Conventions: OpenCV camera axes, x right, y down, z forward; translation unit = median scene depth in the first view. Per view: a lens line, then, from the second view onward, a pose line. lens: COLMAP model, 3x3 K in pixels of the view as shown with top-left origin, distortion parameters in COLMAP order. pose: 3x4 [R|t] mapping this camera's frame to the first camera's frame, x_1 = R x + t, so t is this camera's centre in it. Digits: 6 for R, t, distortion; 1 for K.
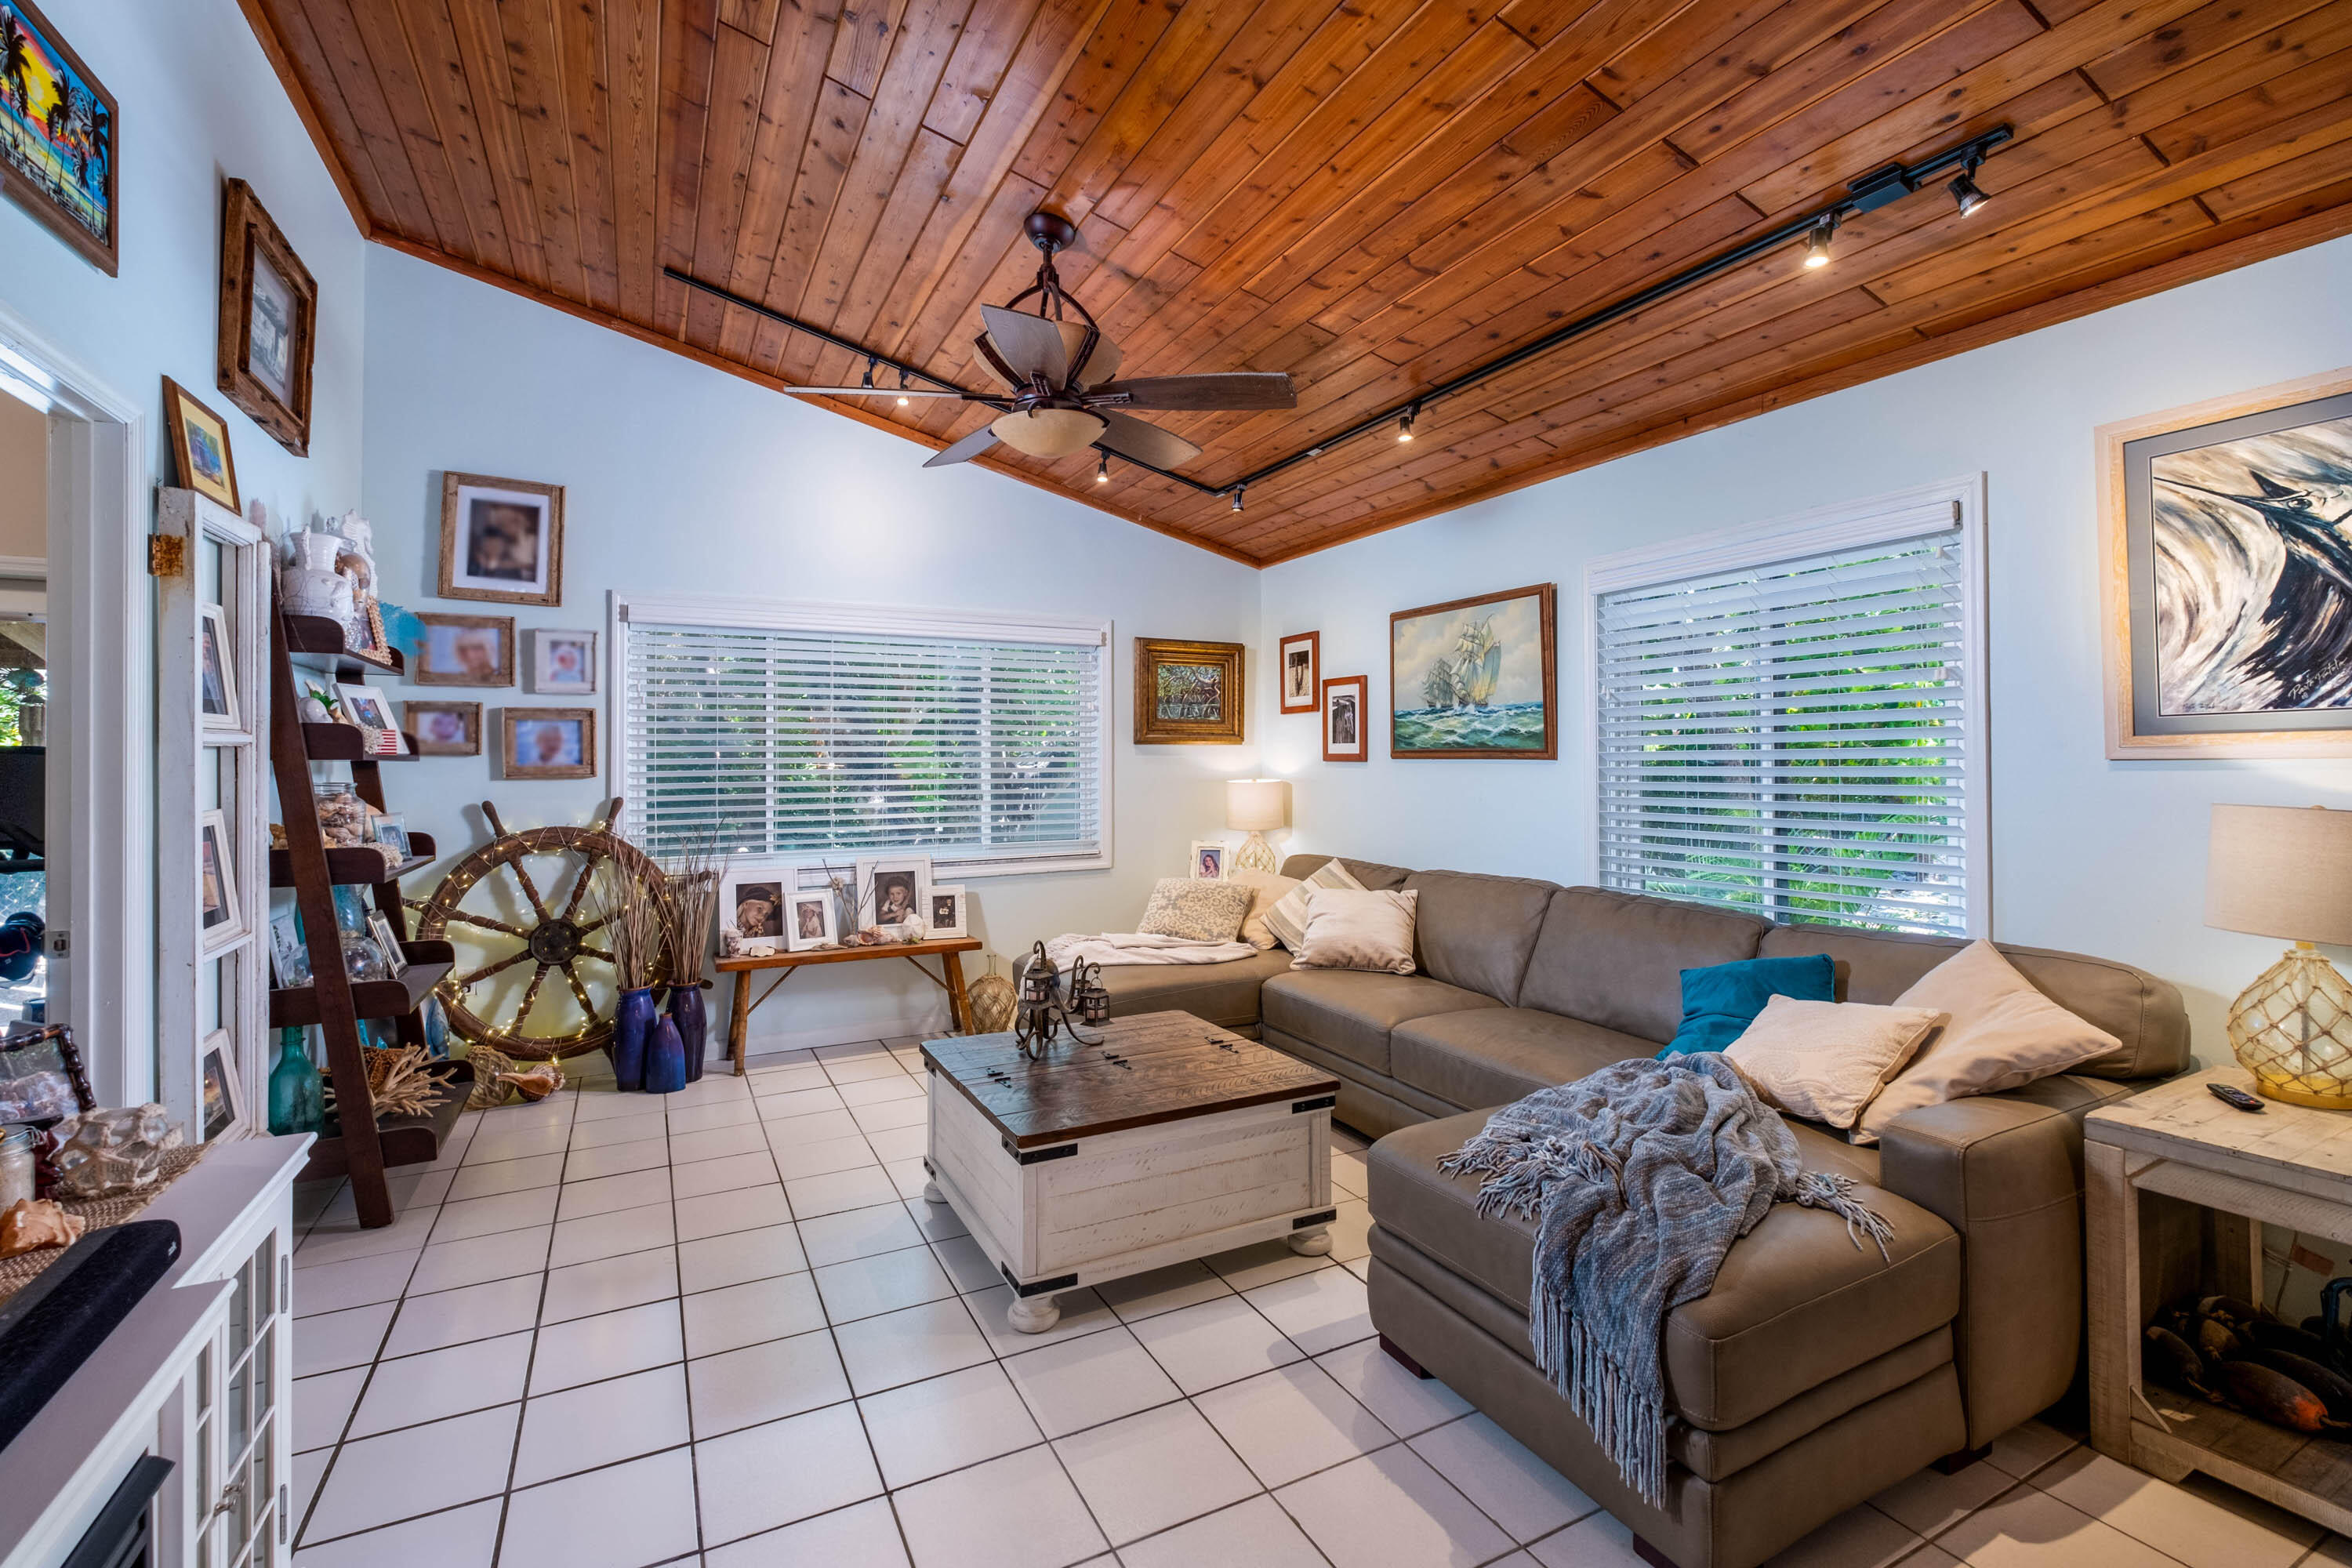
lens RADIAL K [[1034.7, 0, 1159.1], [0, 1034.7, 747.3], [0, 0, 1]] dist [-0.001230, 0.000696]
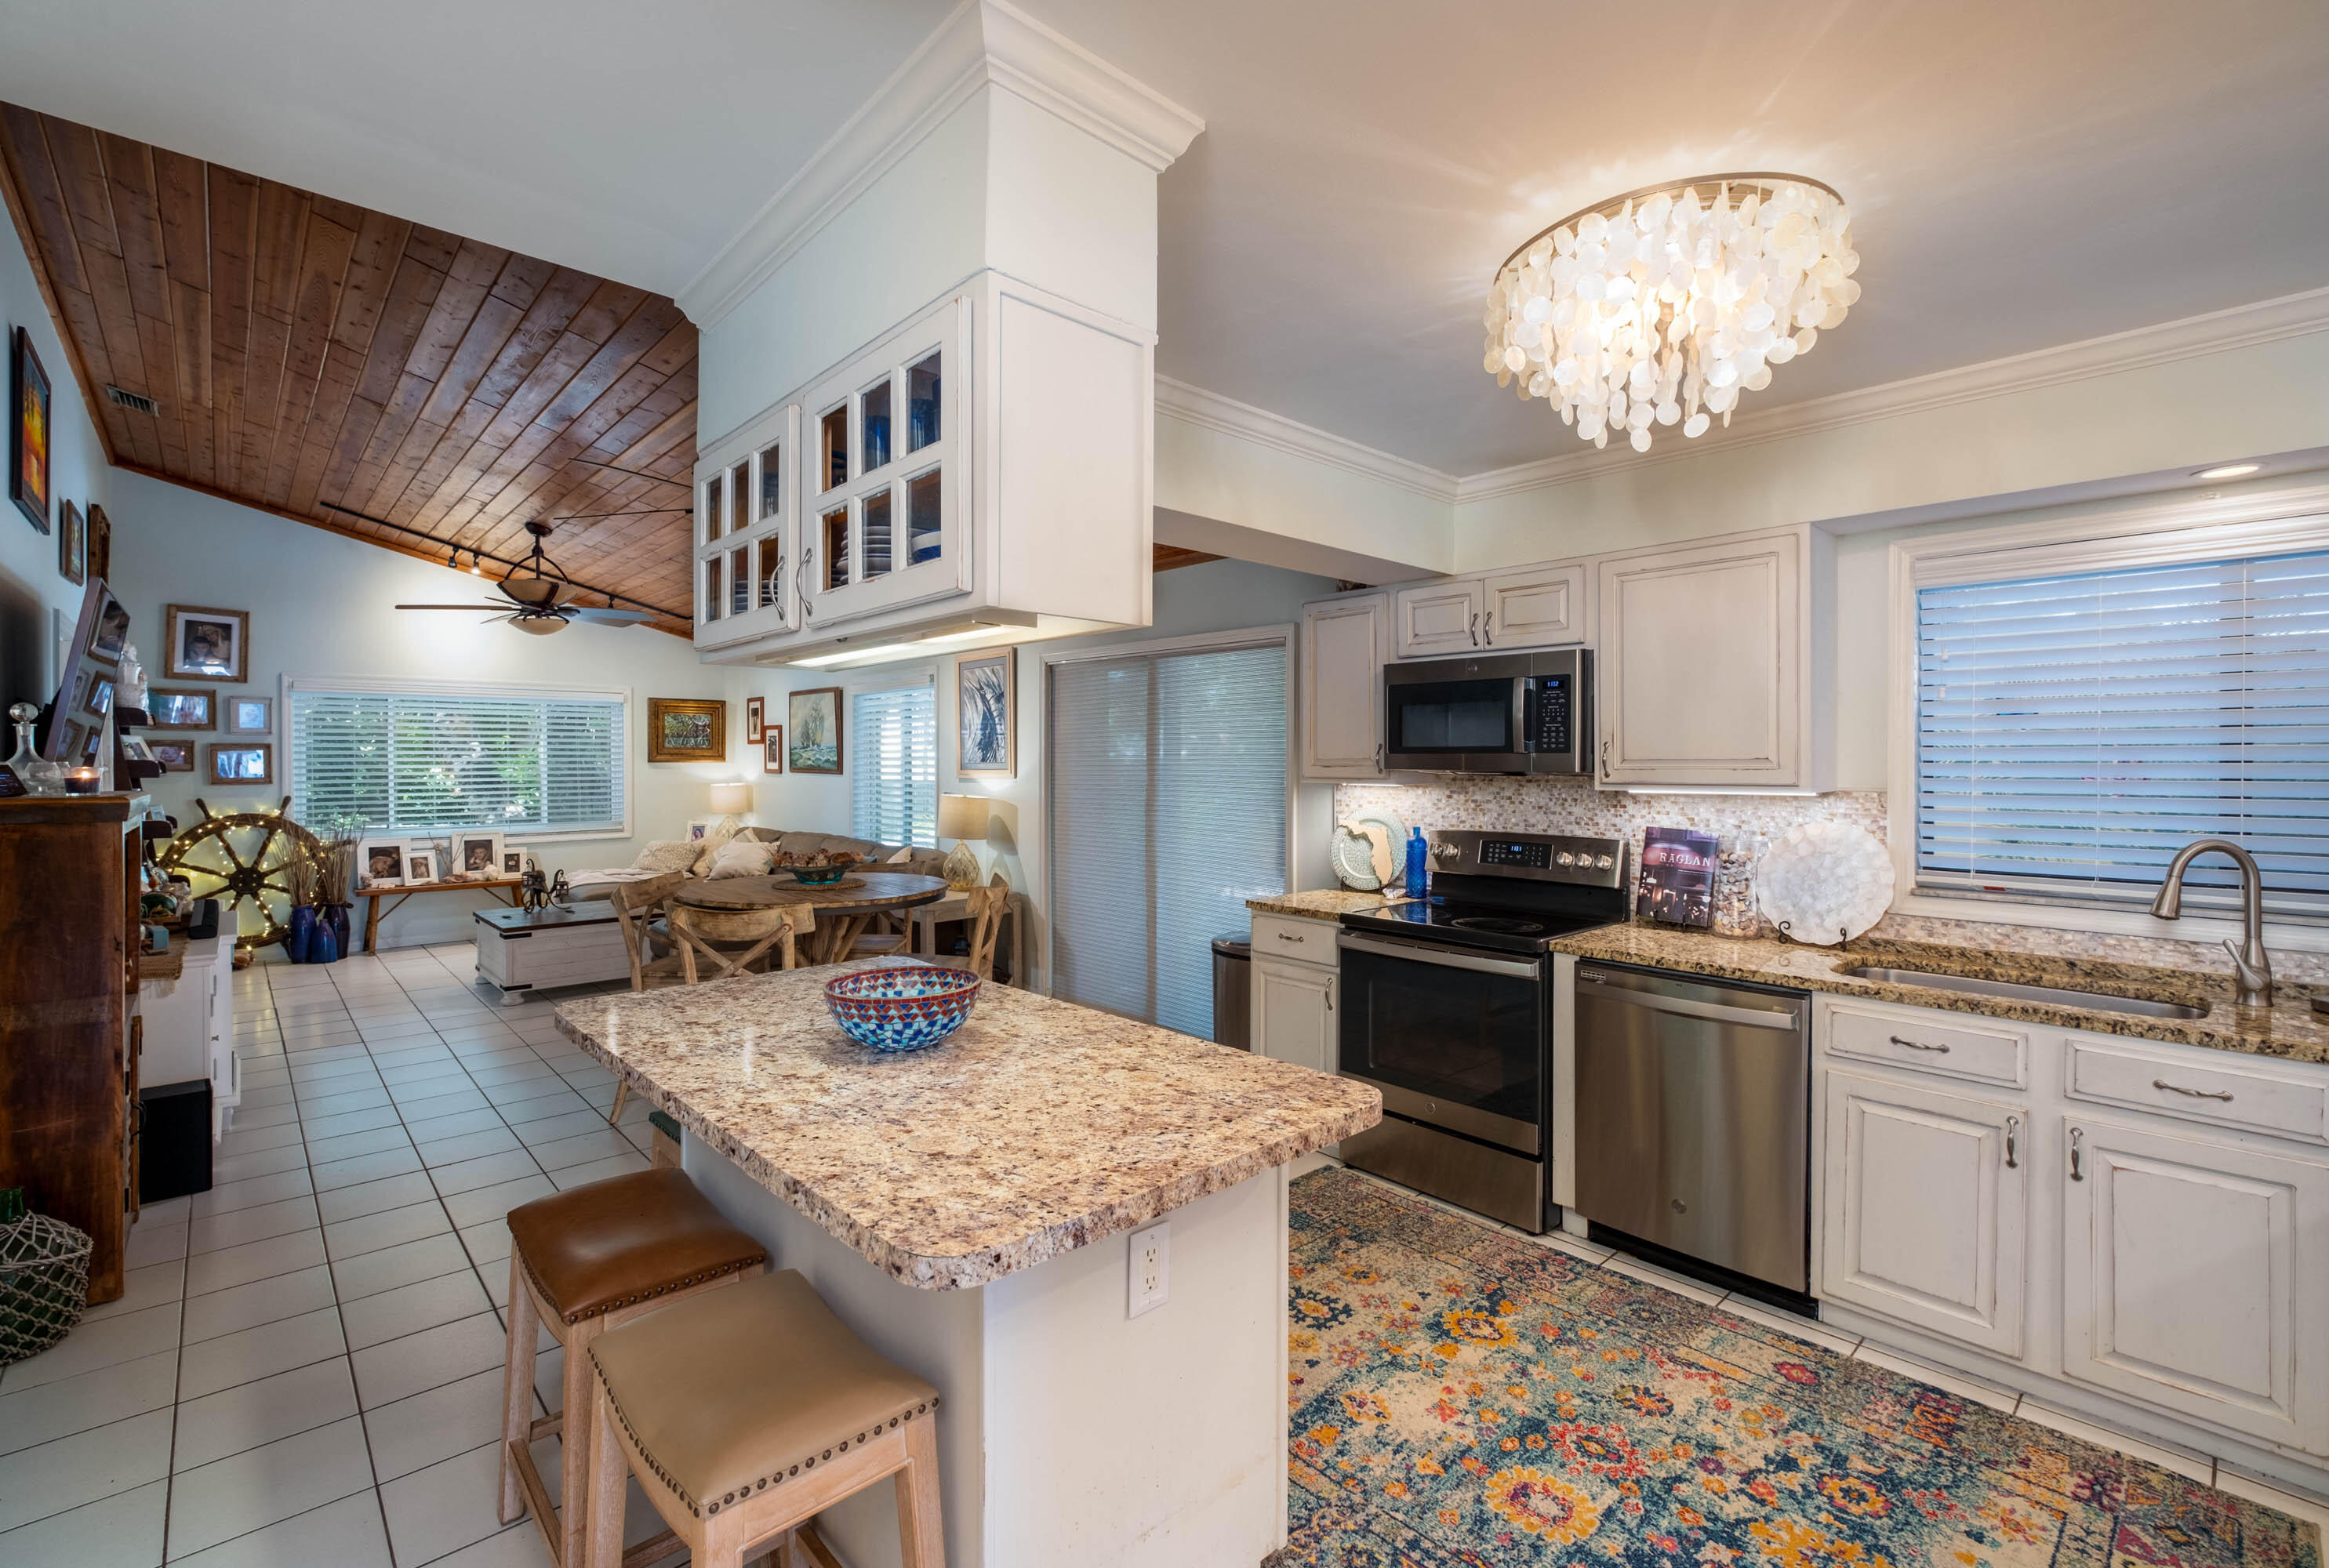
lens RADIAL K [[1031.3, 0, 1155.3], [0, 1031.3, 770.7], [0, 0, 1]] dist [-0.009017, 0.000058]
pose [[0.962980, 0.001446, 0.269569, 0.401254], [-0.008004, 0.999698, 0.023231, -0.044135], [-0.269454, -0.024529, 0.962701, -1.019868]]
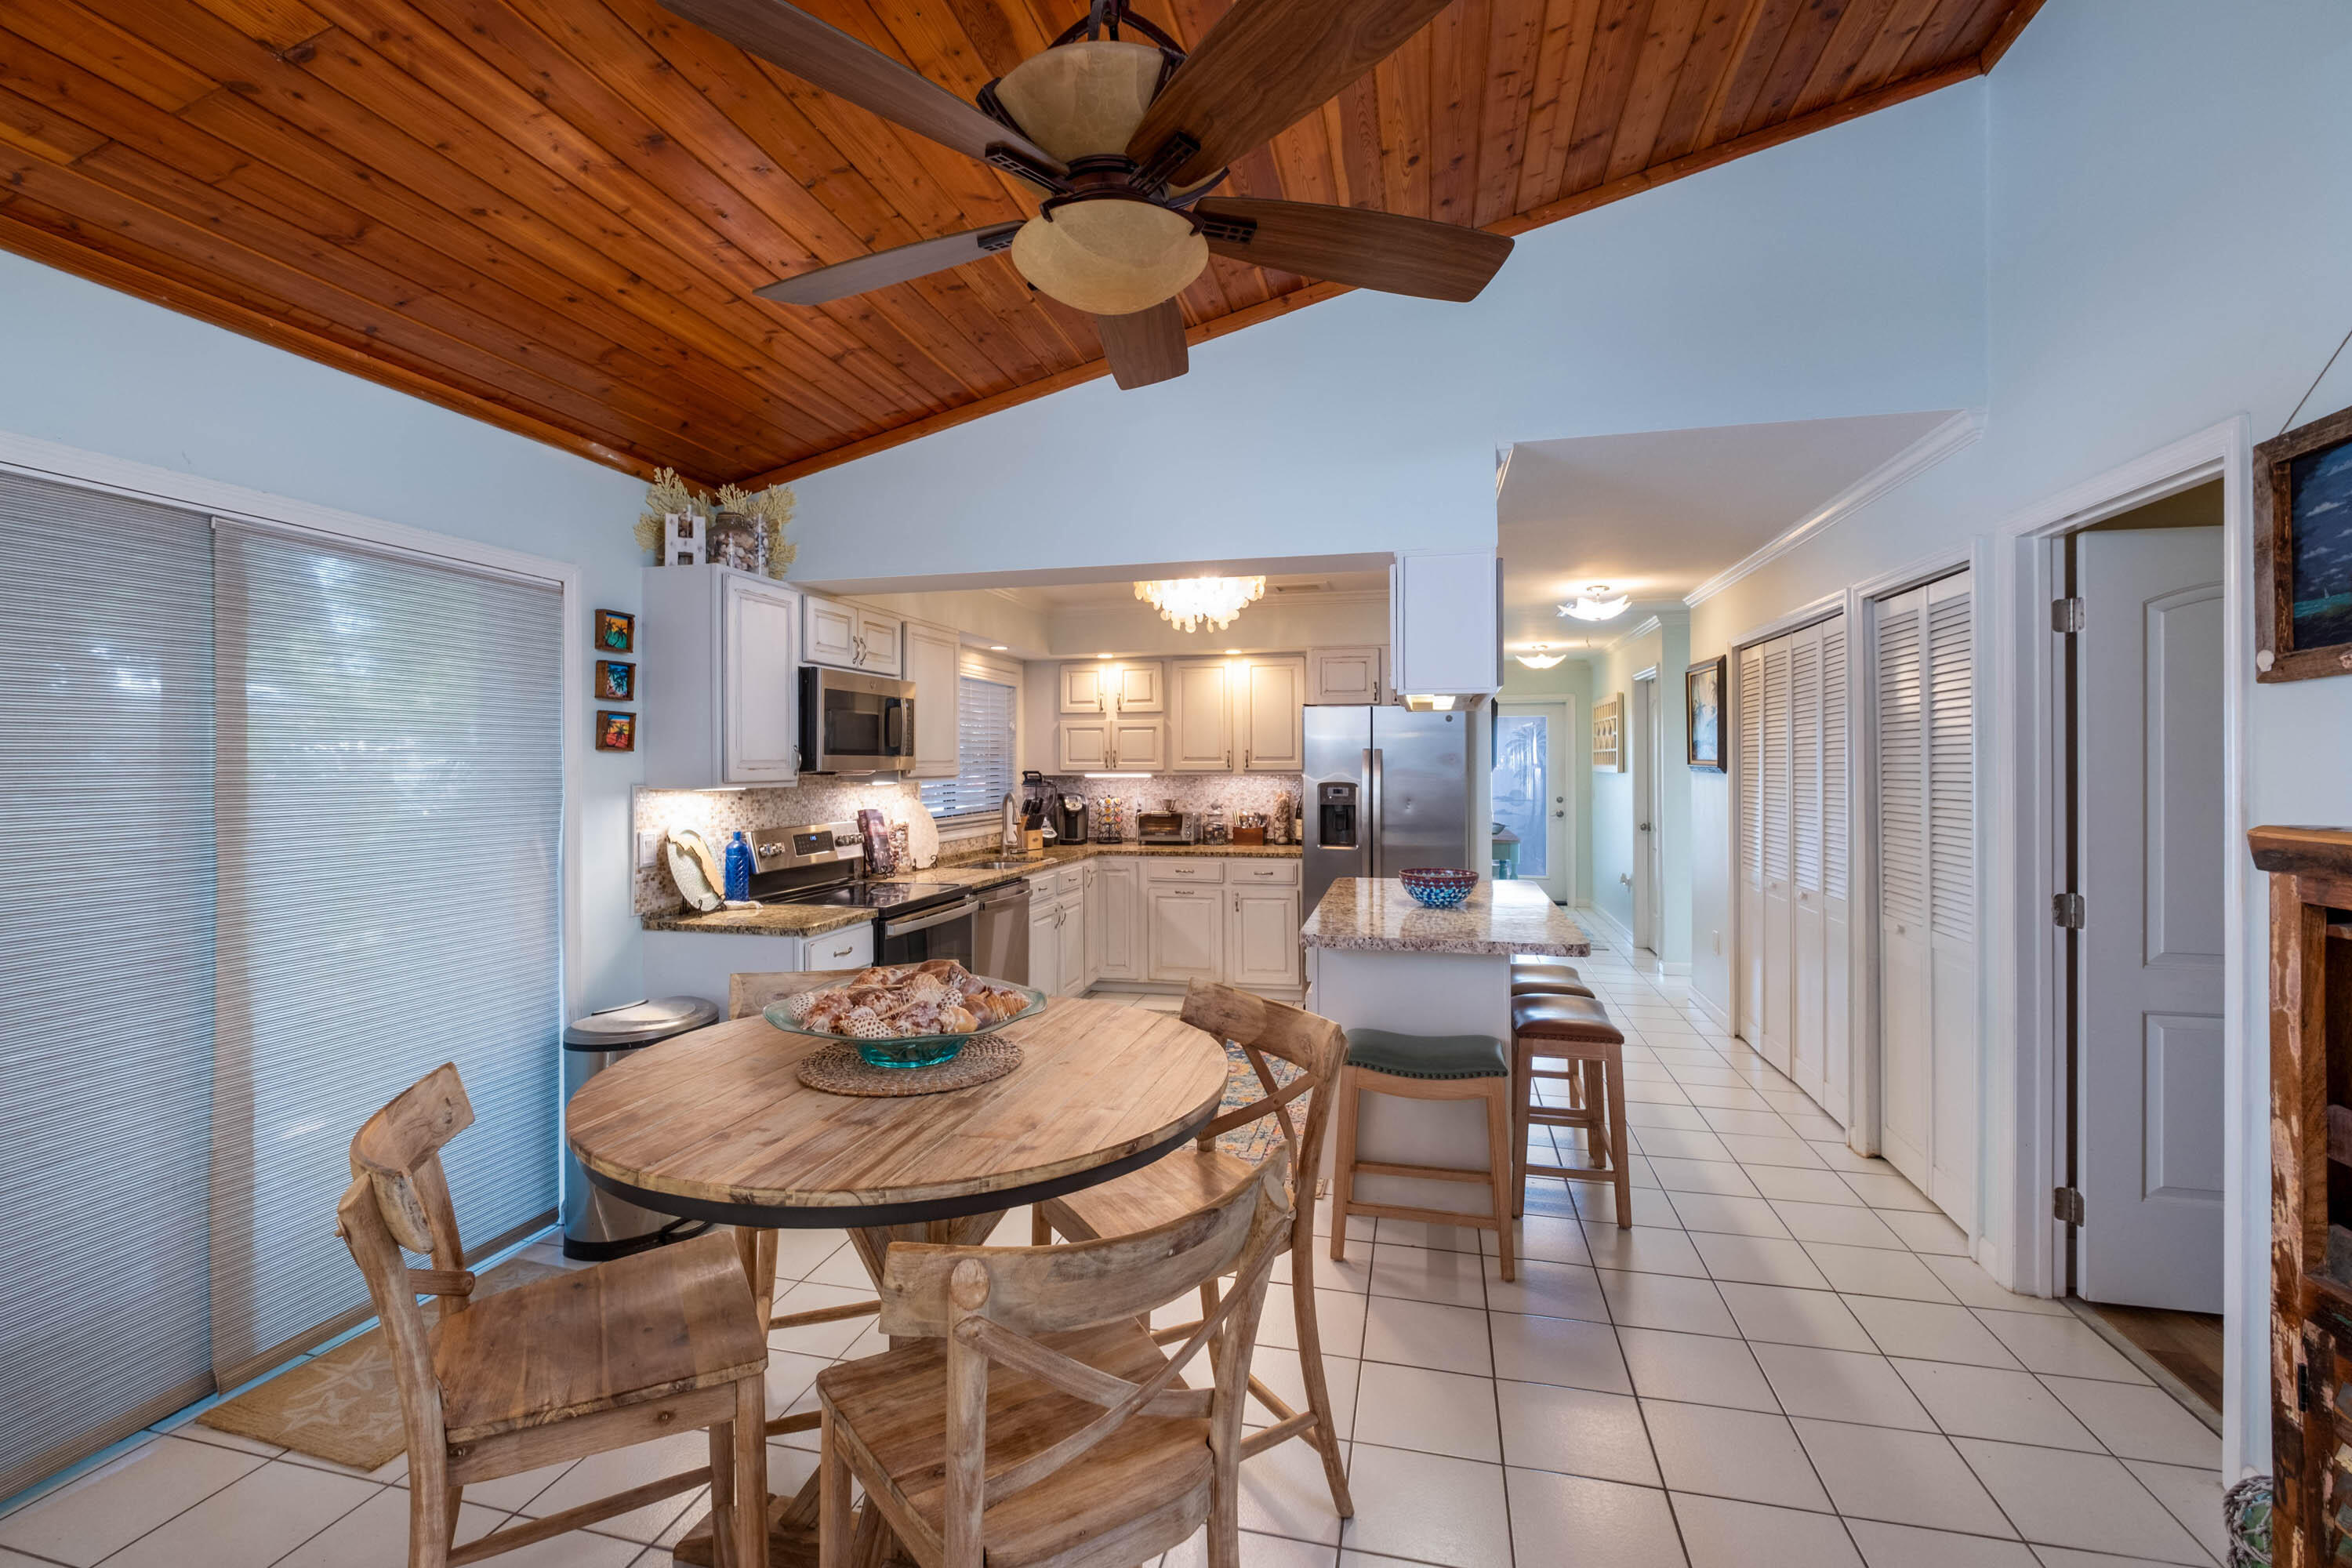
lens RADIAL K [[1034.7, 0, 1168.3], [0, 1034.7, 763.5], [0, 0, 1]] dist [-0.001230, 0.000696]
pose [[-0.756544, 0.004075, 0.653930, 0.003160], [-0.005004, 0.999915, -0.012020, -0.022531], [-0.653924, -0.012366, -0.756460, 0.287315]]
